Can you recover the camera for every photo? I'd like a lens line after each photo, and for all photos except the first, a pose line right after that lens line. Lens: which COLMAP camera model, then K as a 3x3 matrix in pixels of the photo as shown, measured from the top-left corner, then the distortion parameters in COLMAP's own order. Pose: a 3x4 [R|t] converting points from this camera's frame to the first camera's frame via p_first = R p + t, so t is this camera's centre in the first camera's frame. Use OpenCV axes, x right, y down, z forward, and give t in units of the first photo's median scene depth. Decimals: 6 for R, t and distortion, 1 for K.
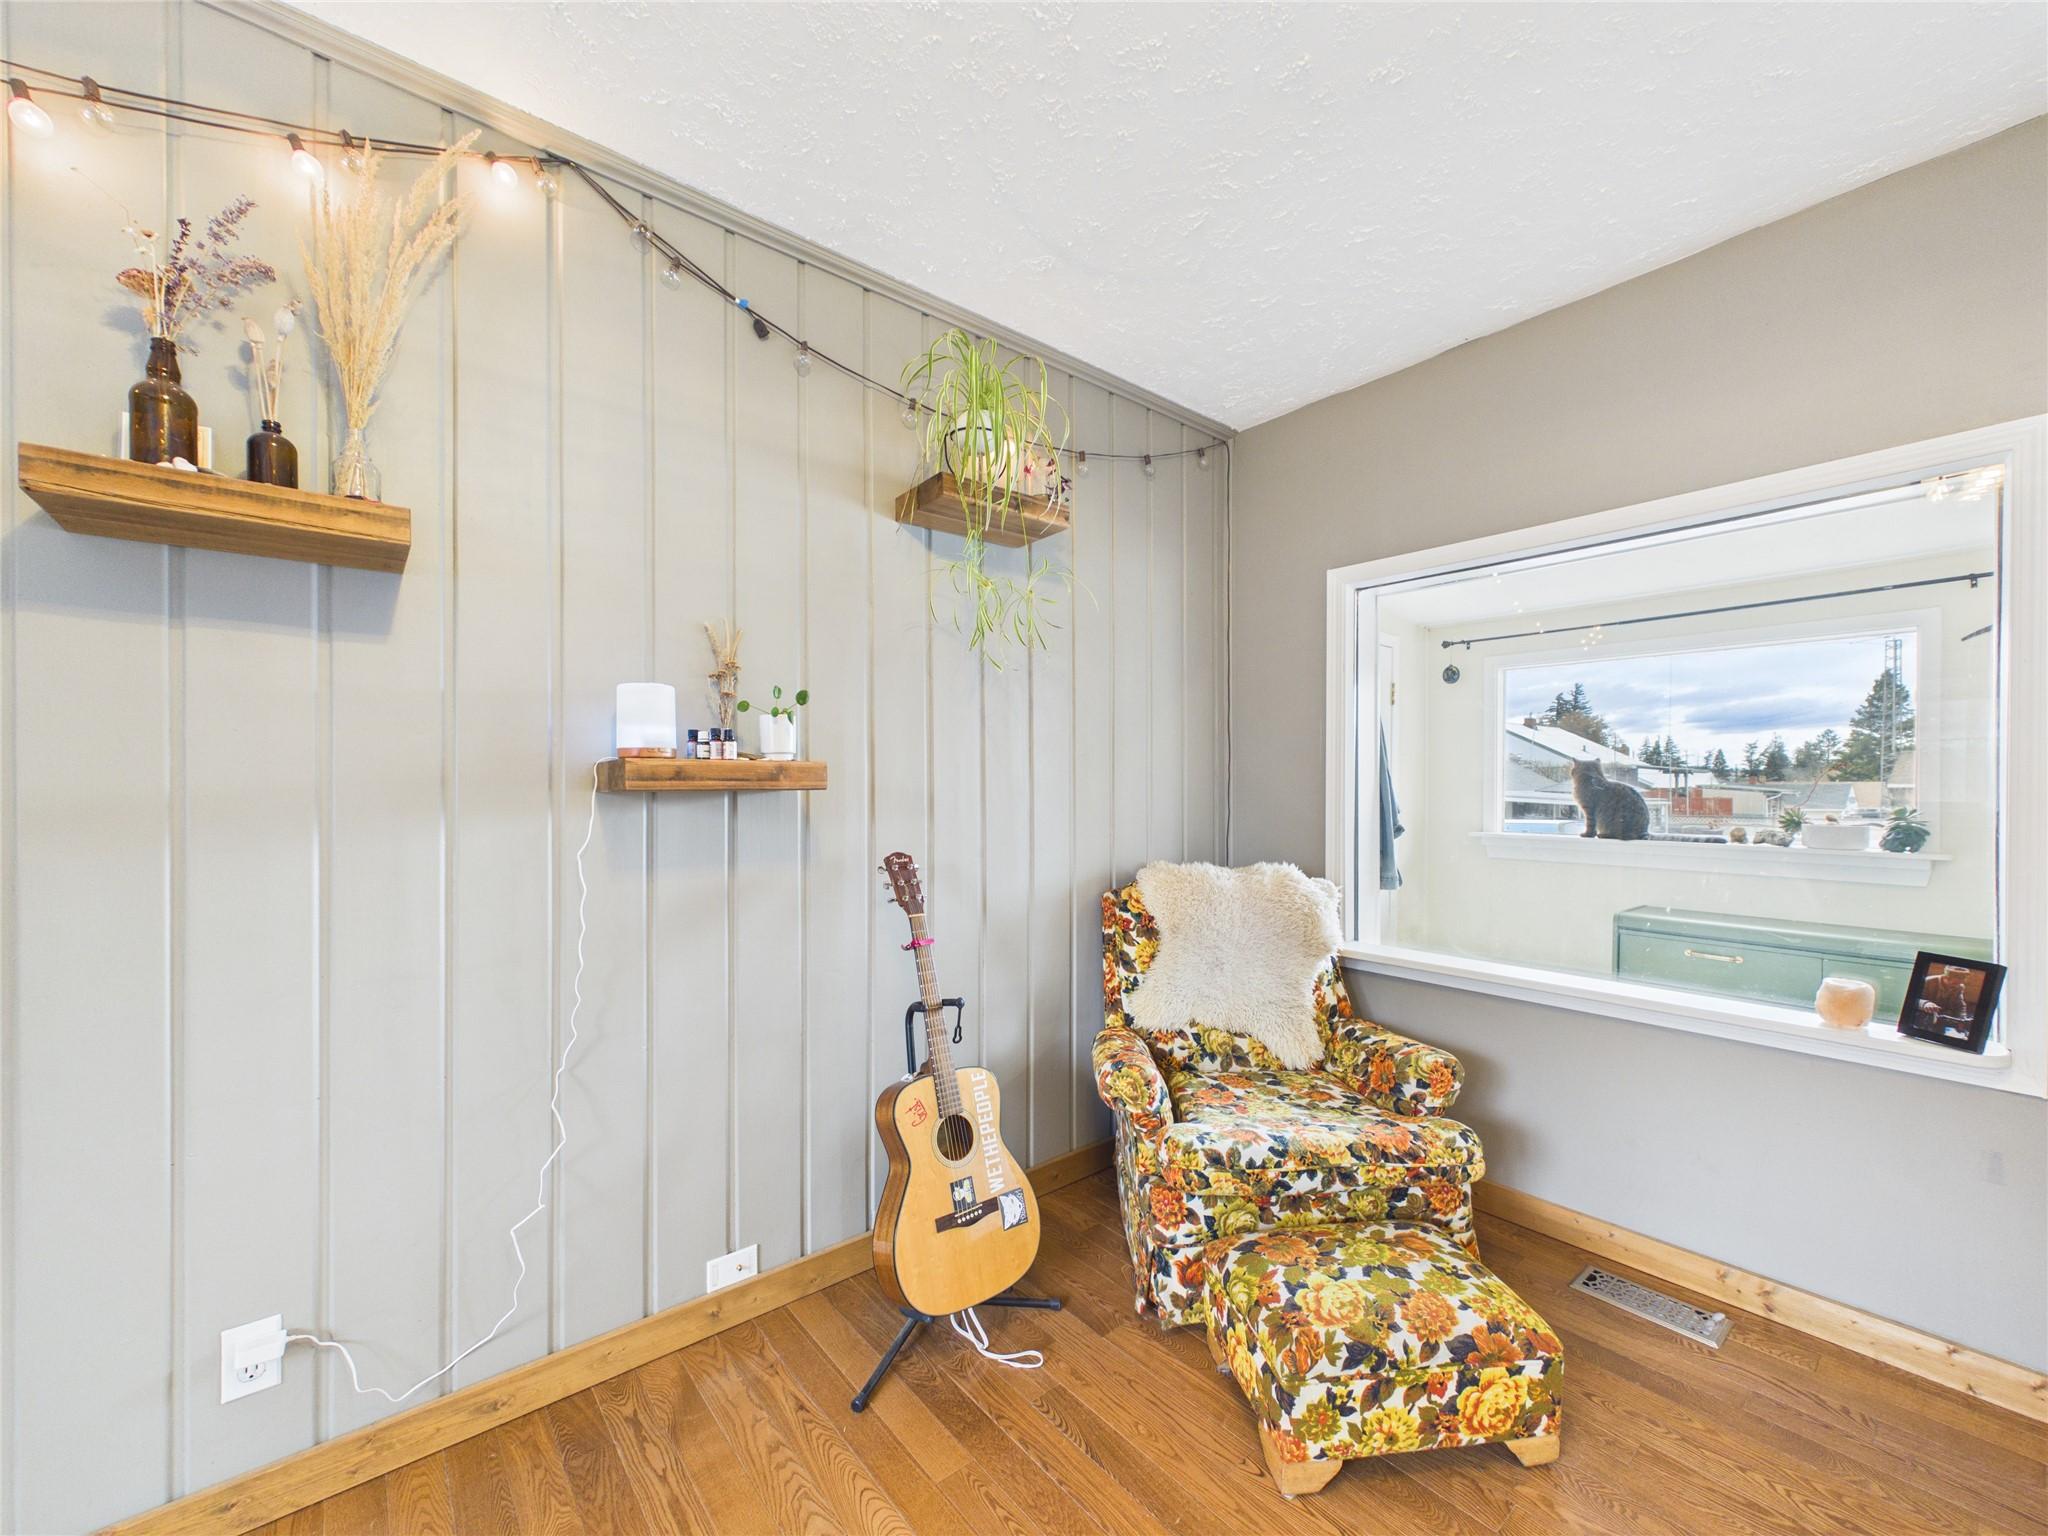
lens RADIAL K [[827.4, 0, 1024.7], [0, 827.4, 792.9], [0, 0, 1]] dist [0.003735, -0.000110]
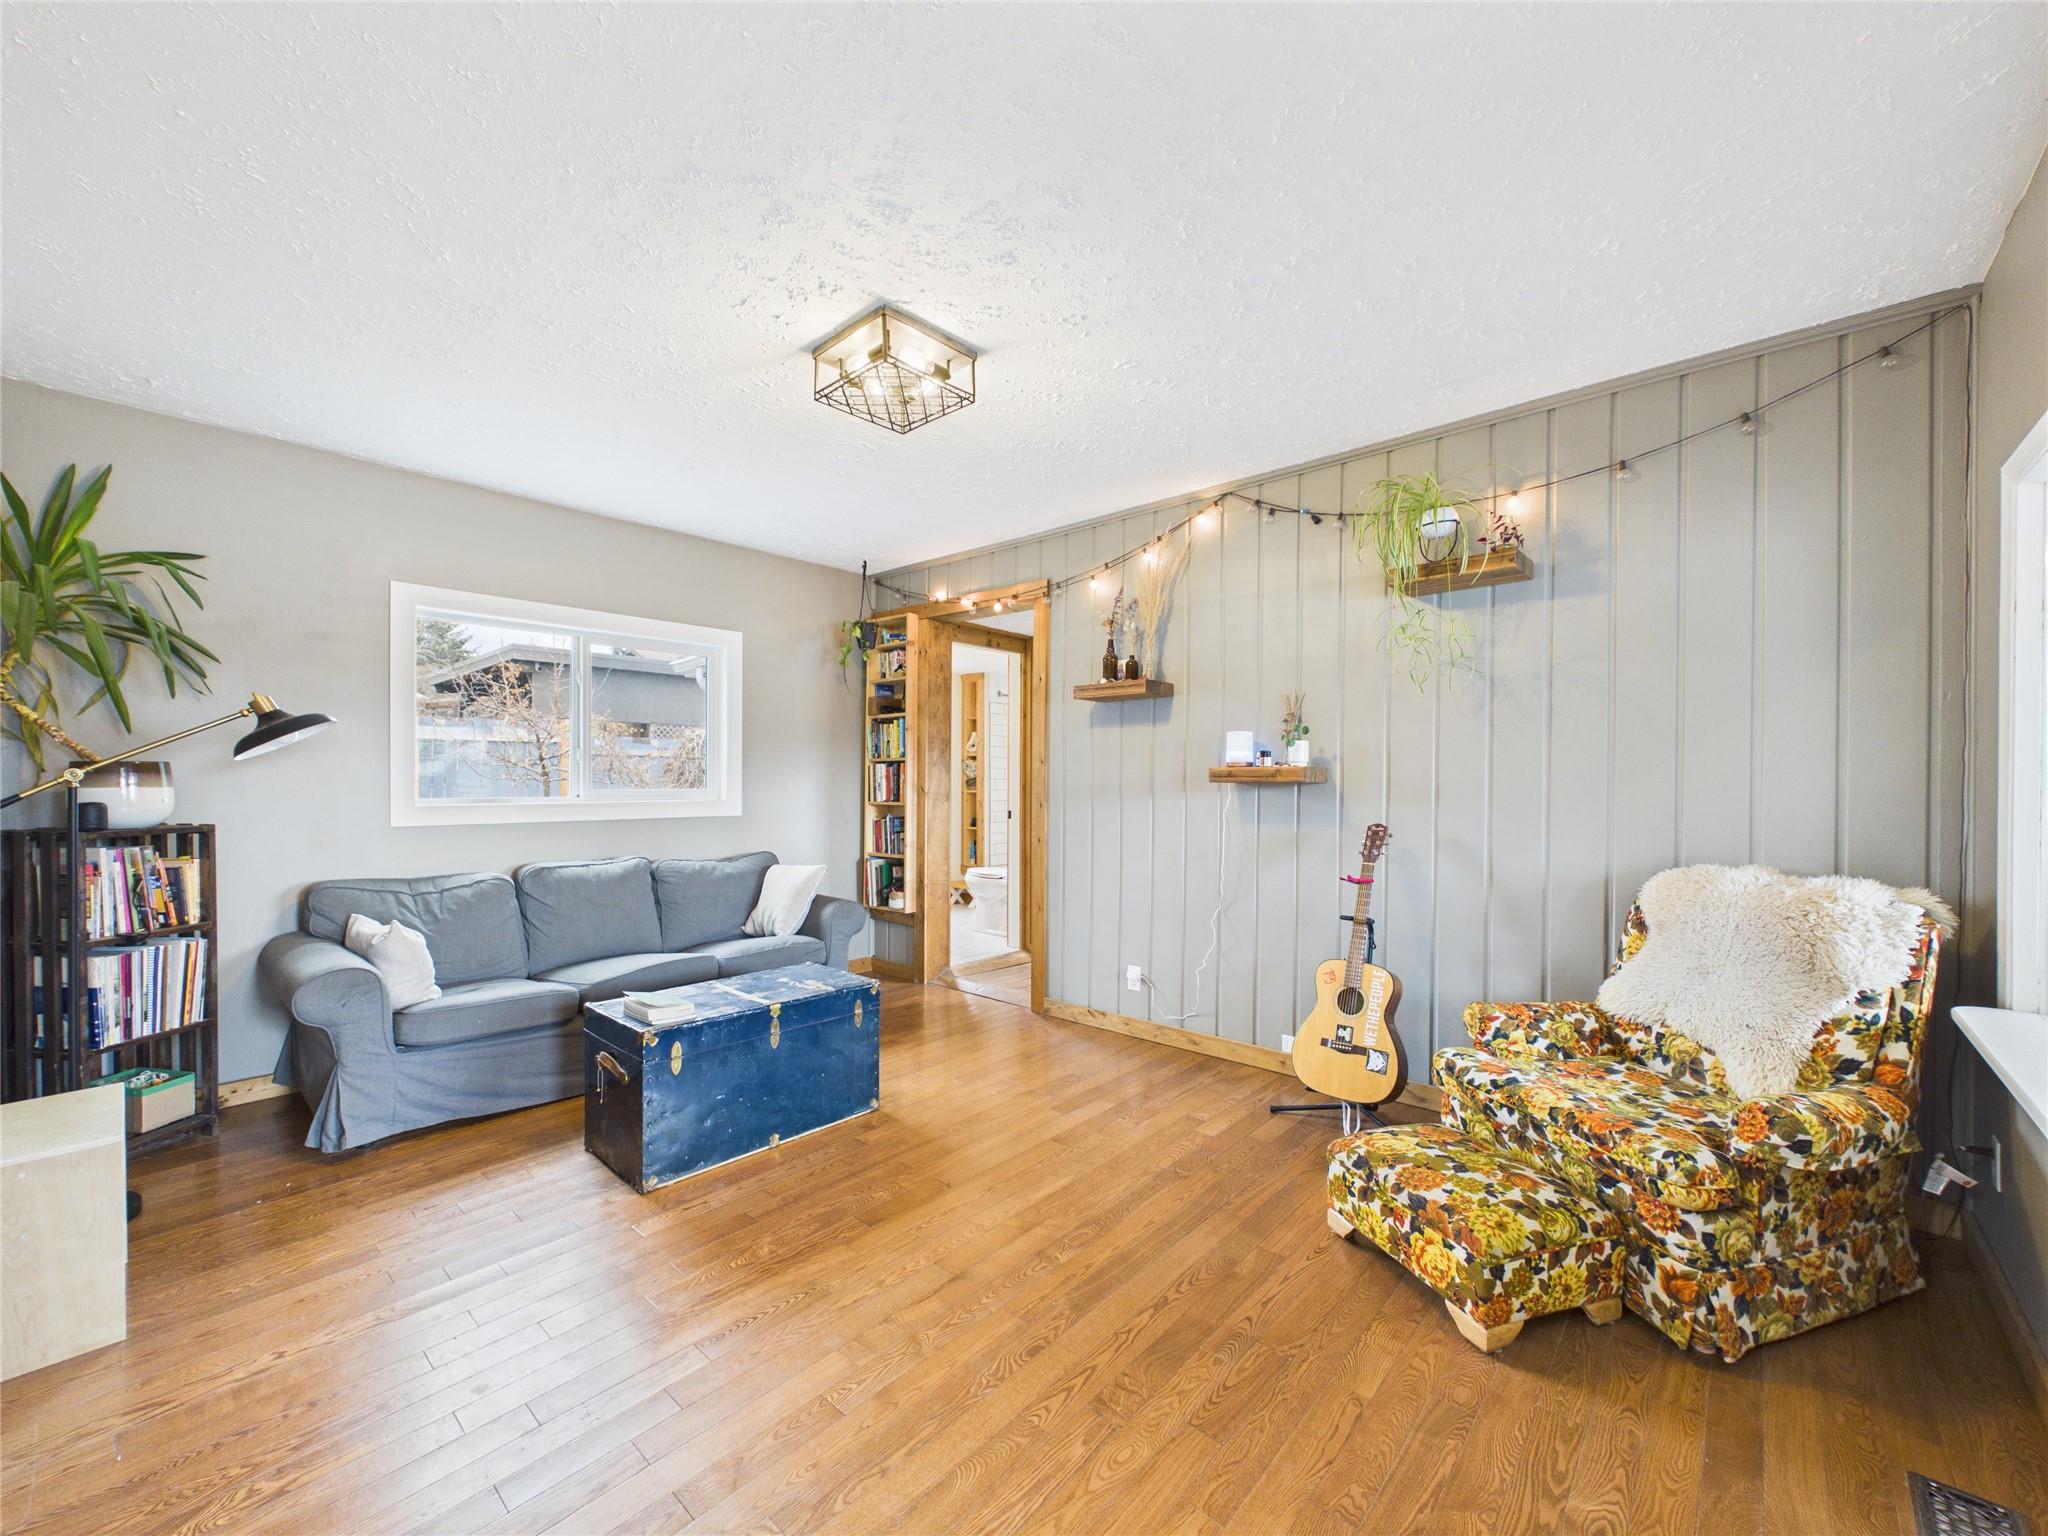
lens RADIAL K [[821.7, 0, 1023.7], [0, 821.7, 784.7], [0, 0, 1]] dist [0.000257, 0.000032]
pose [[0.155181, 0.007644, -0.987856, 1.335470], [-0.008988, 0.999940, 0.006325, -0.004480], [0.987845, 0.007897, 0.155240, 0.126812]]
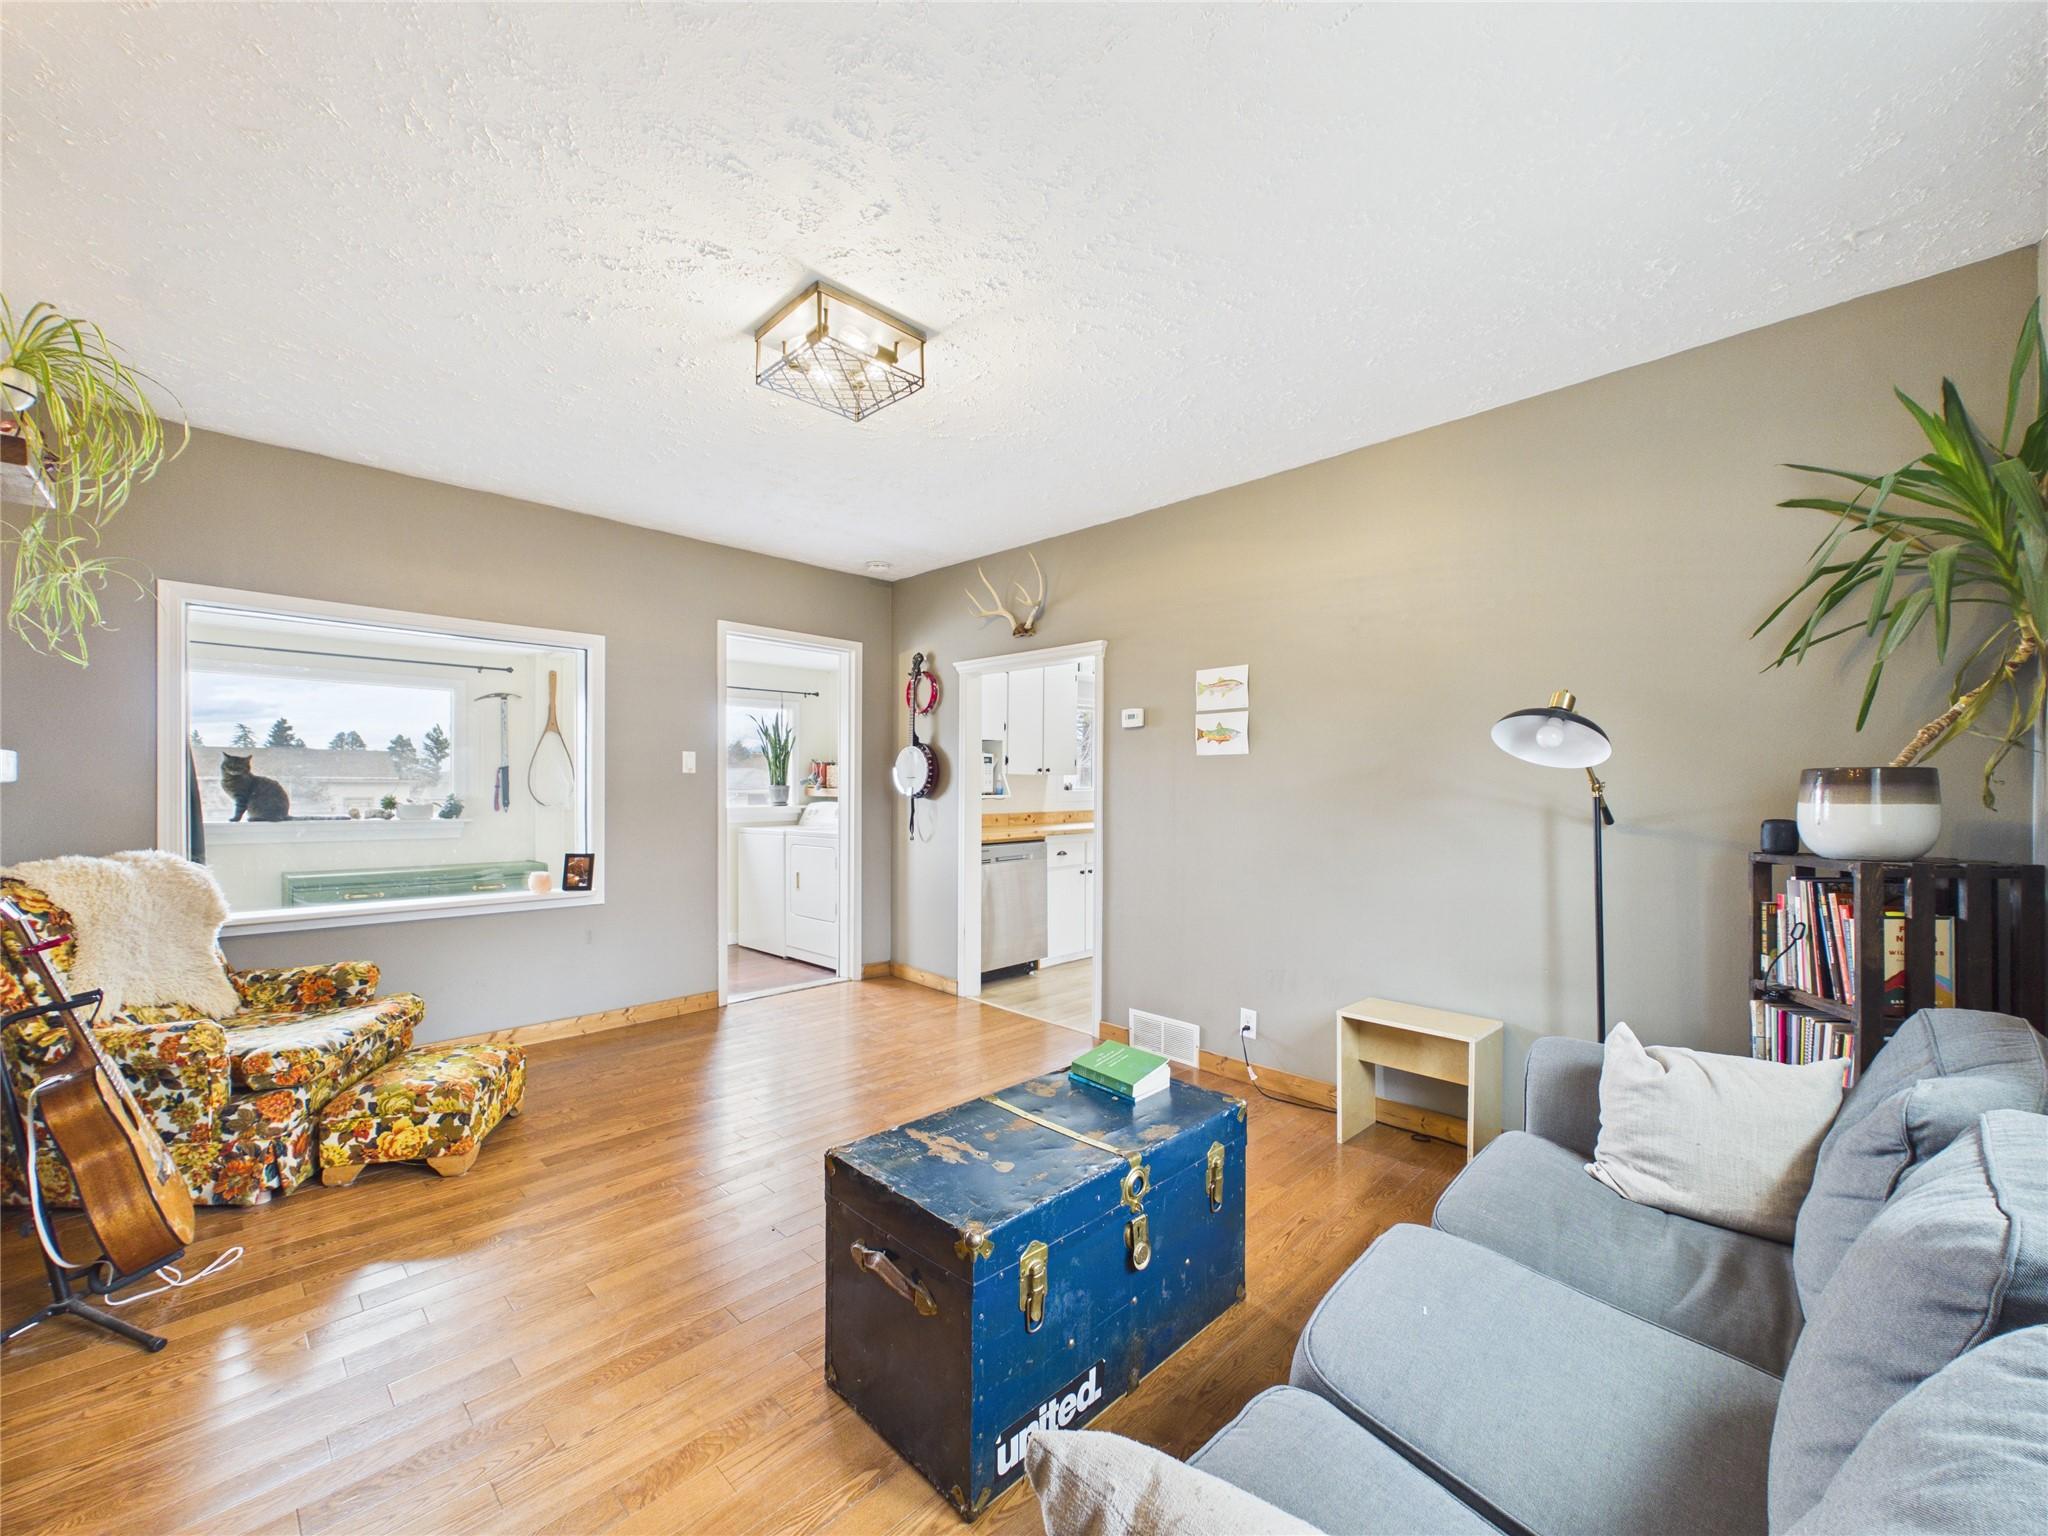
lens RADIAL K [[821.7, 0, 1023.7], [0, 821.7, 784.7], [0, 0, 1]] dist [0.000257, 0.000032]
pose [[-0.105162, -0.001348, 0.994454, -1.203126], [0.000002, 0.999999, 0.001355, -0.002598], [-0.994455, 0.000145, -0.105162, -0.018493]]
